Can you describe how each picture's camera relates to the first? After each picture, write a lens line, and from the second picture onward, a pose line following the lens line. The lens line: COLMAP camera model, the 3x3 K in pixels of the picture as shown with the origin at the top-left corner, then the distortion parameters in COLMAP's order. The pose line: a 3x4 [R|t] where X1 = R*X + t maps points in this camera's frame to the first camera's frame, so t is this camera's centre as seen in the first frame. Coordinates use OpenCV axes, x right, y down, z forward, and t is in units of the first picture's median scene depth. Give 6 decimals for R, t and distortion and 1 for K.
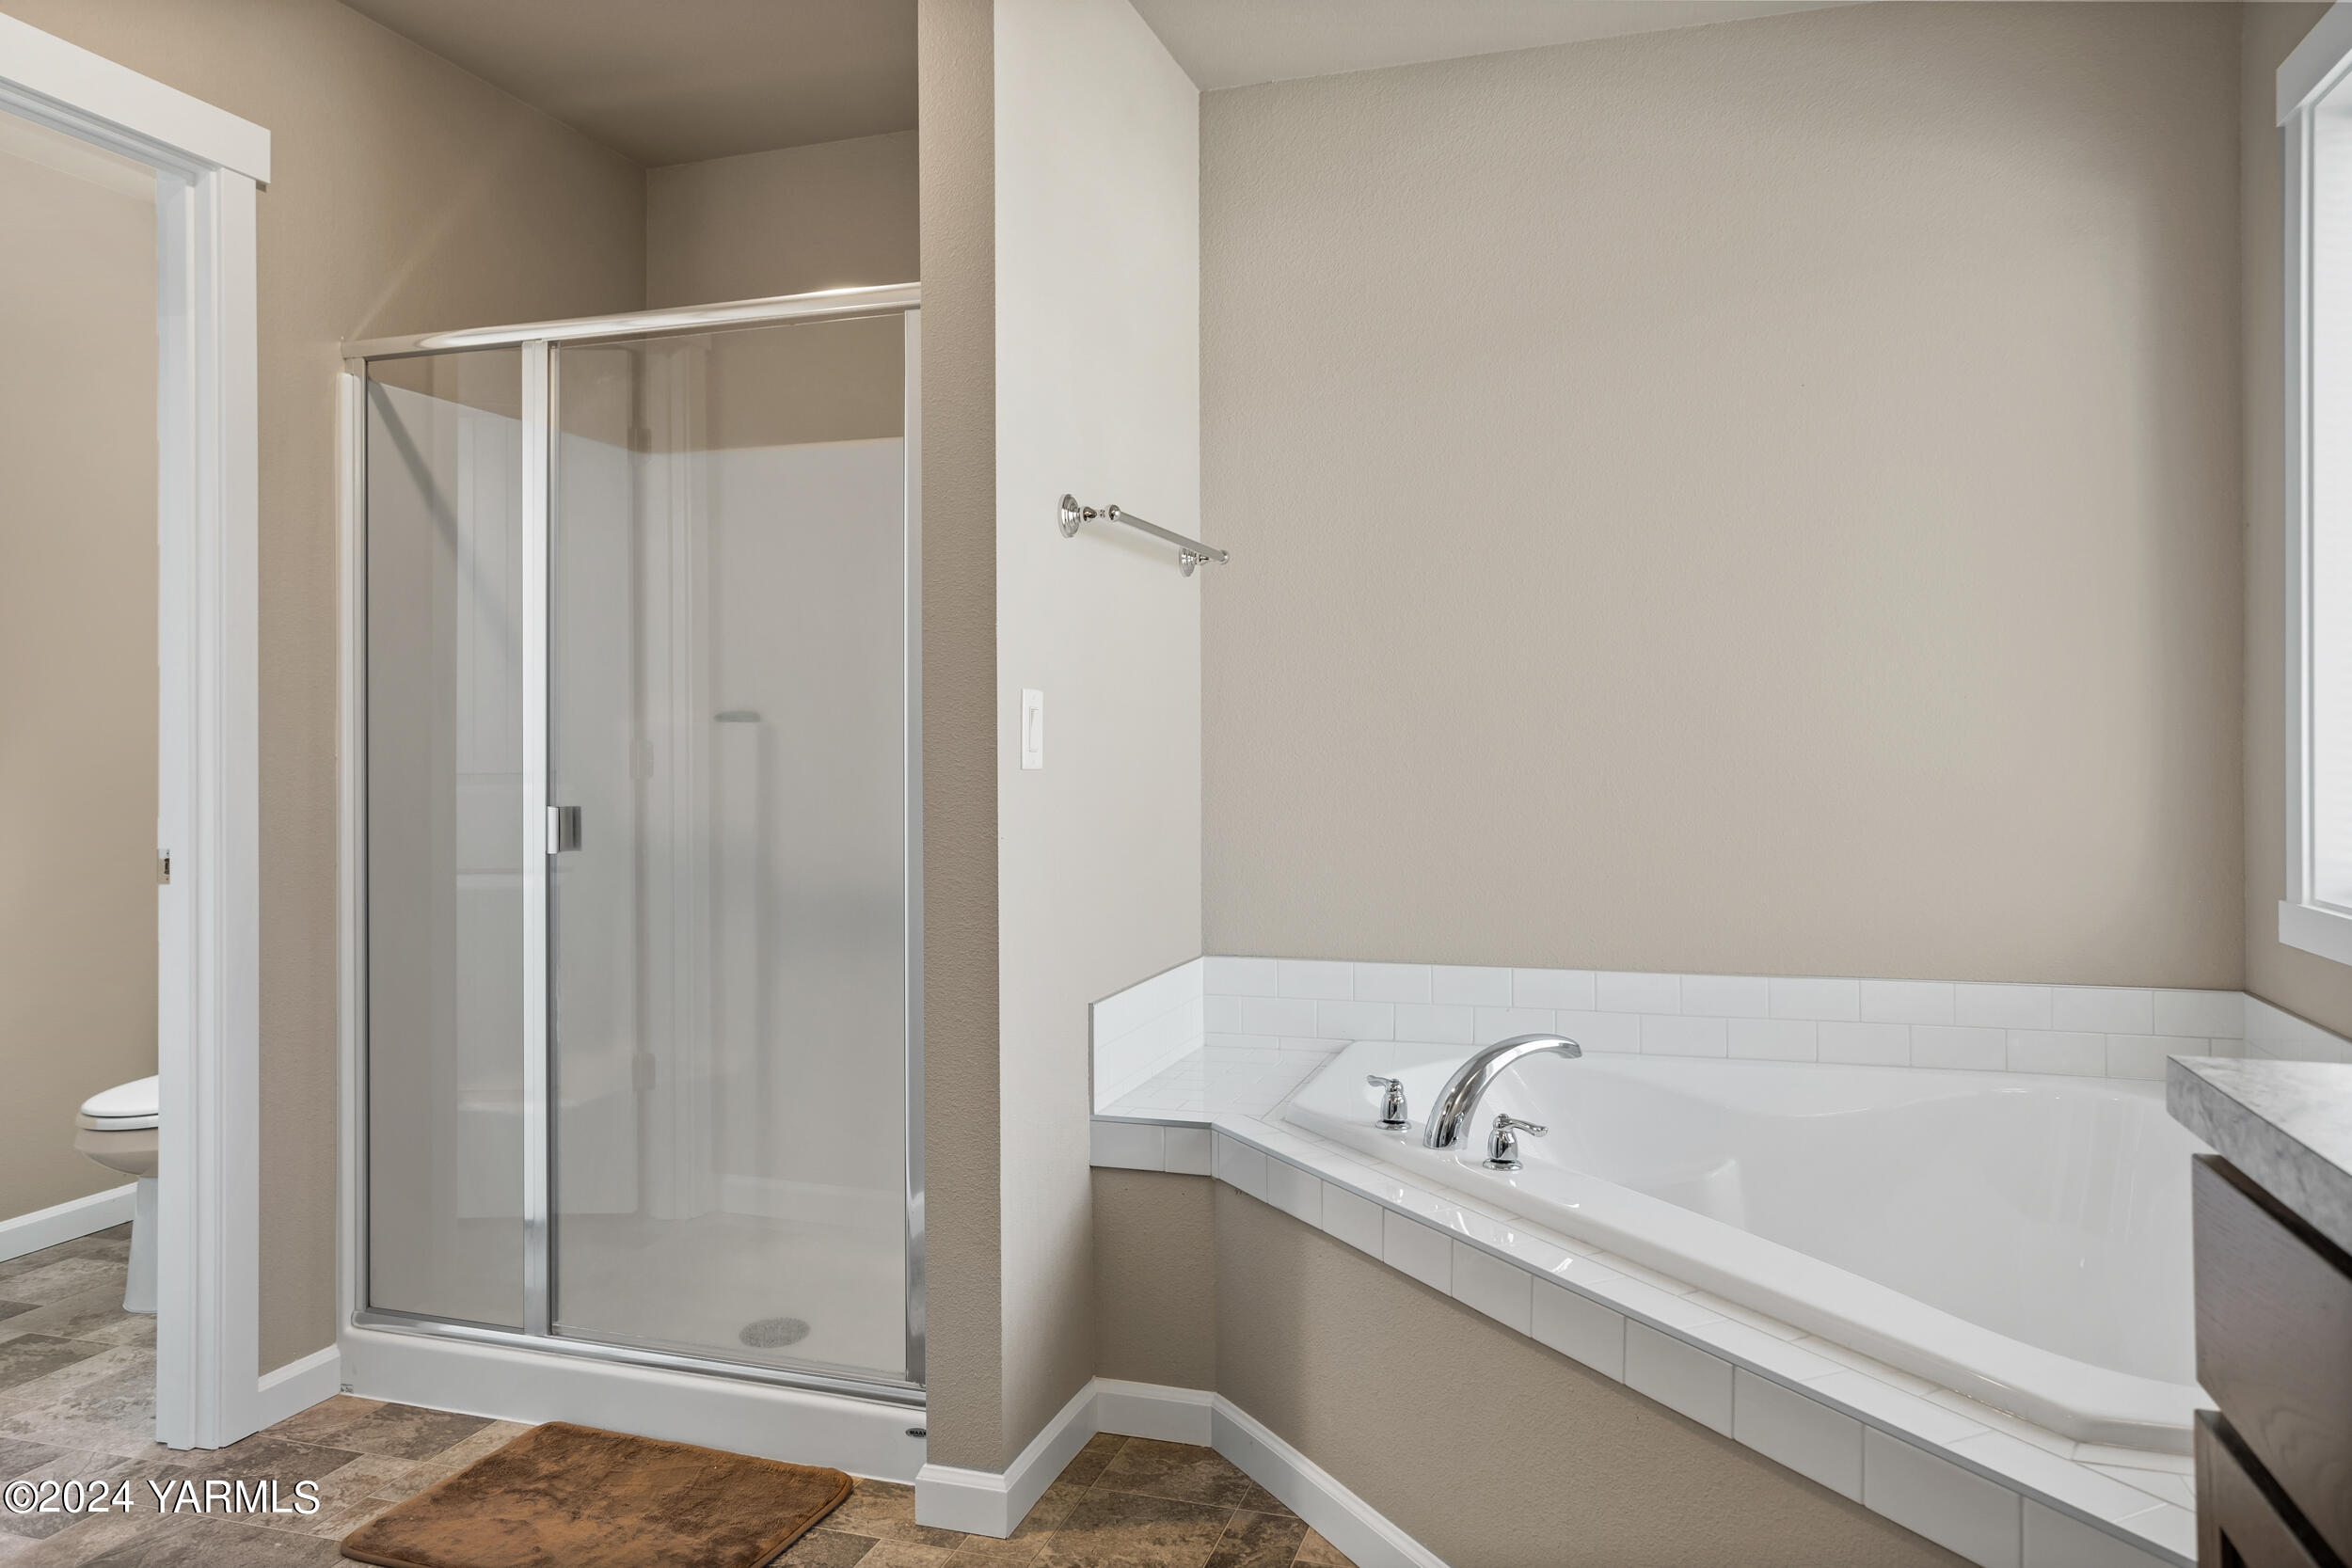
lens RADIAL K [[1623.2, 0, 1171.9], [0, 1623.2, 748.6], [0, 0, 1]] dist [-0.002694, -0.026491]
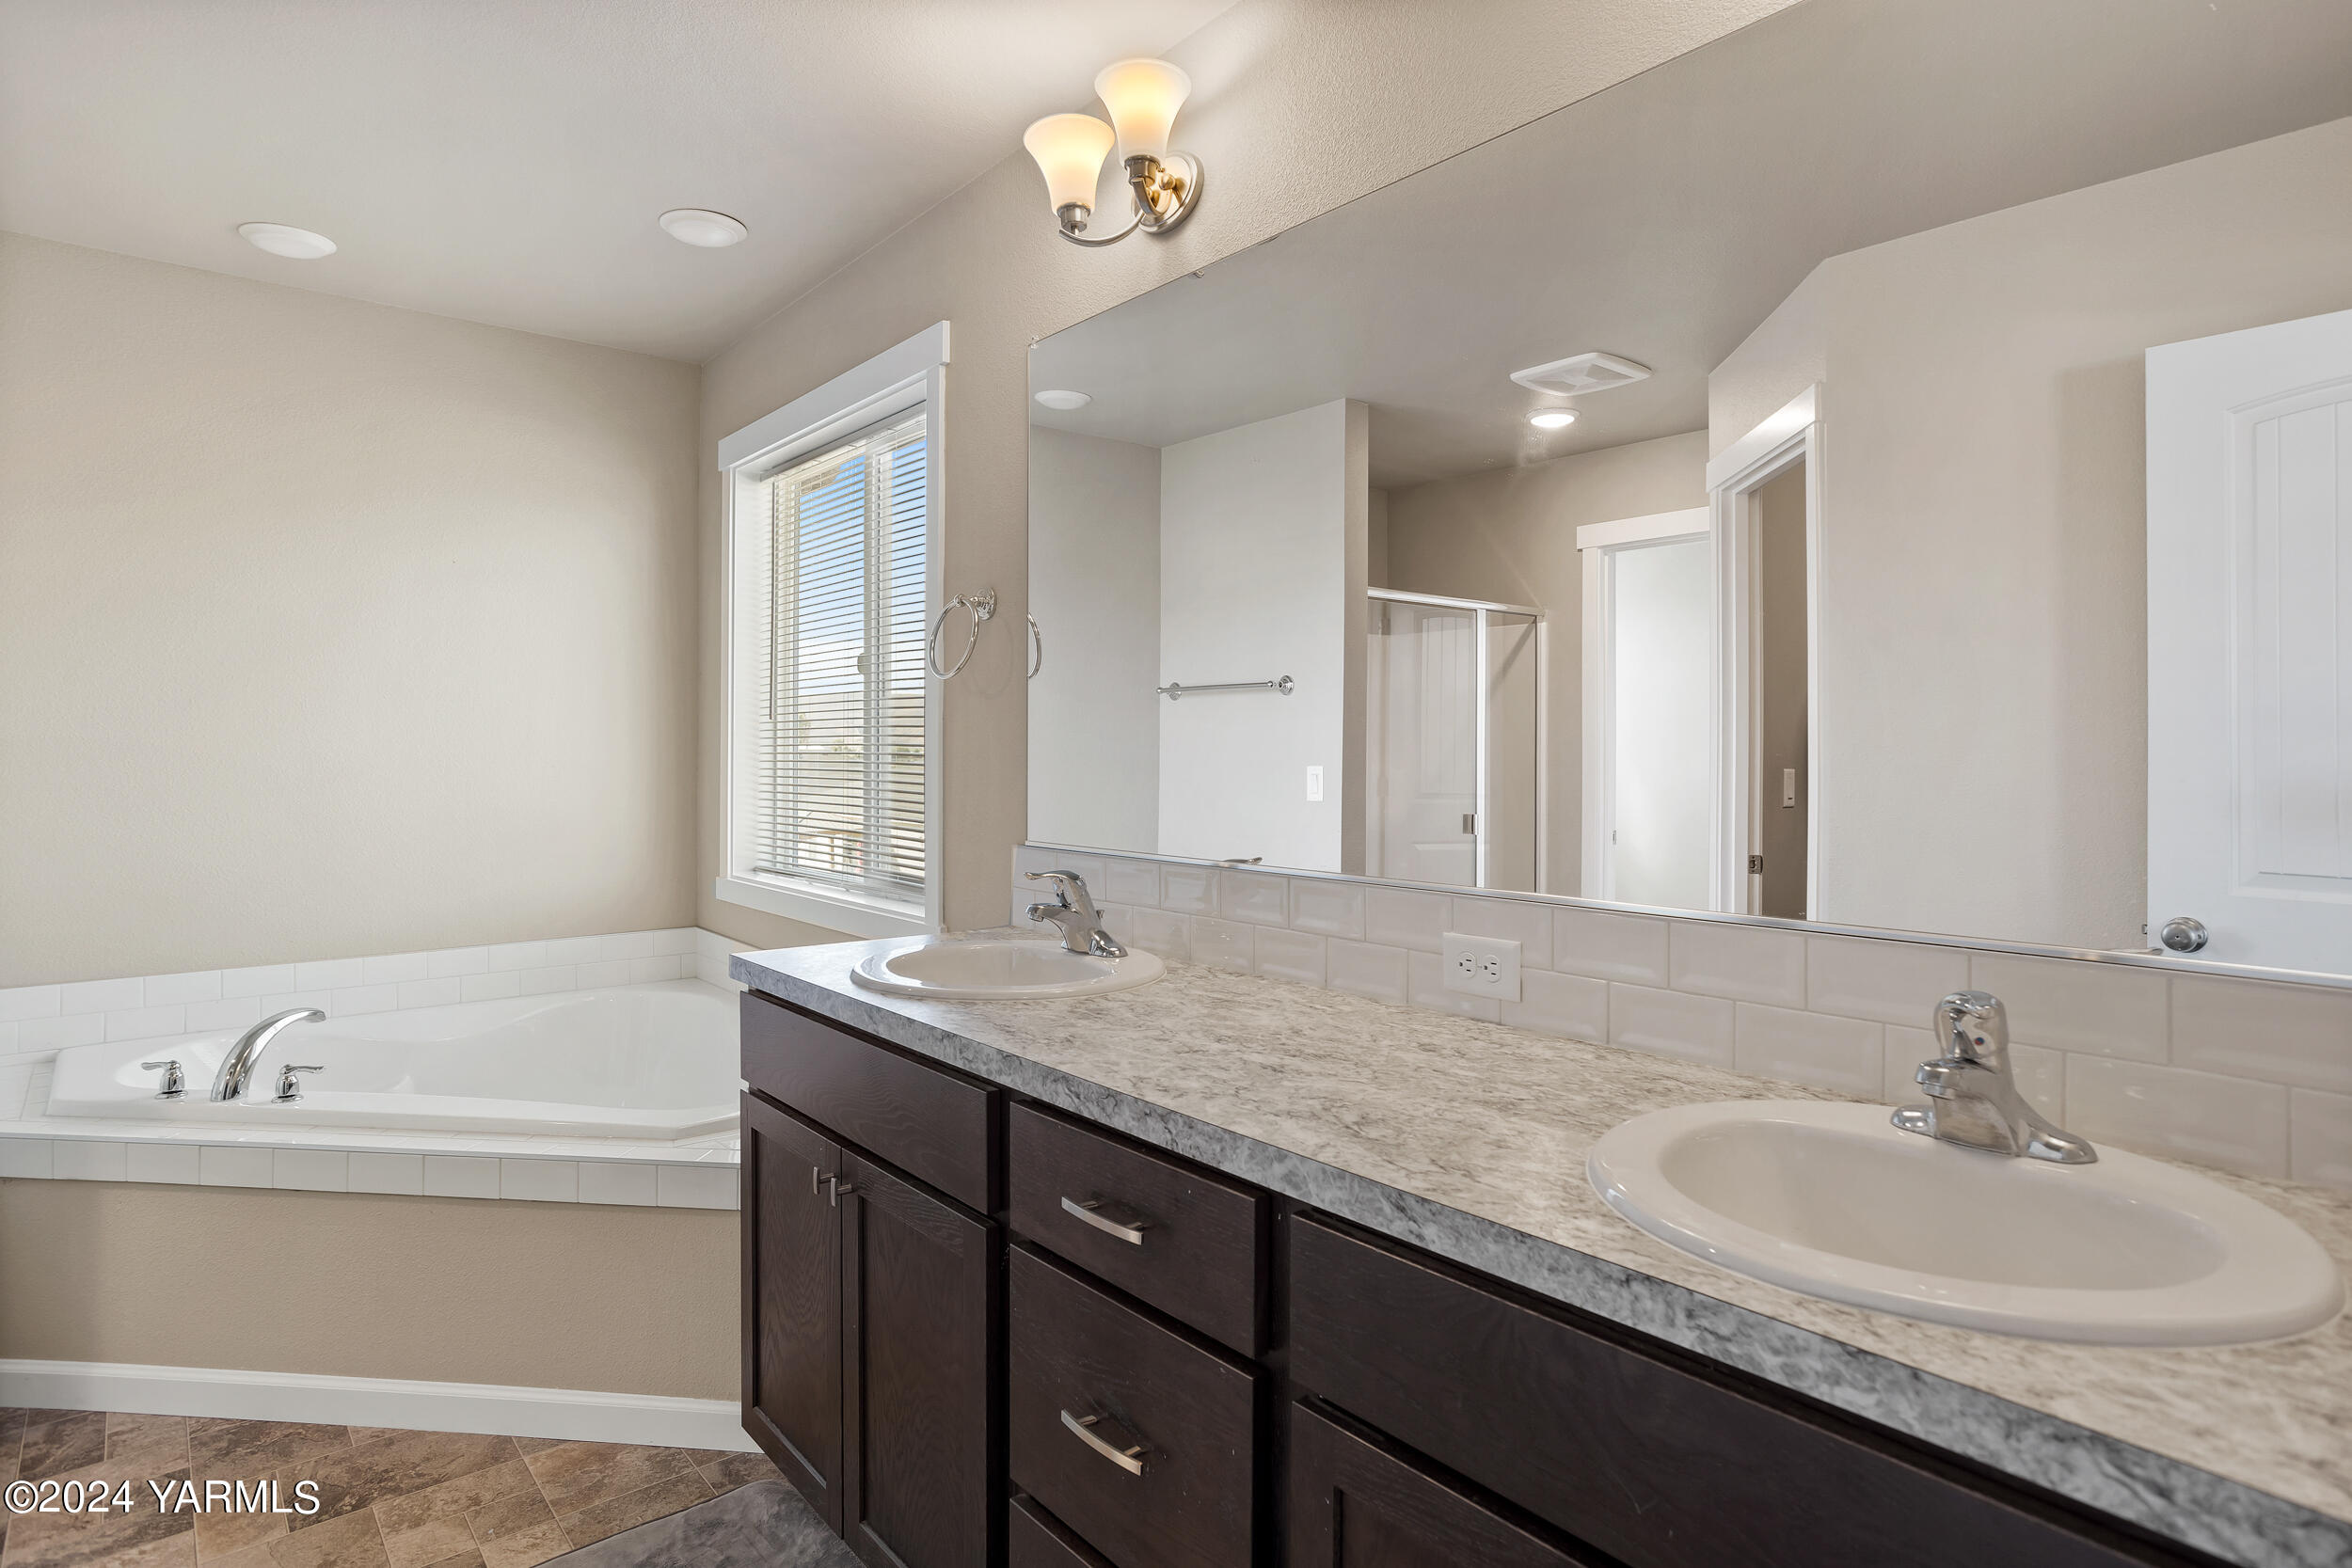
lens RADIAL K [[1290.6, 0, 1181.2], [0, 1290.6, 745.7], [0, 0, 1]] dist [-0.038667, 0.000281]
pose [[0.545399, 0.001106, 0.838176, -0.297499], [0.006785, 0.999961, -0.005735, -0.050619], [-0.838149, 0.008815, 0.545370, -0.296840]]
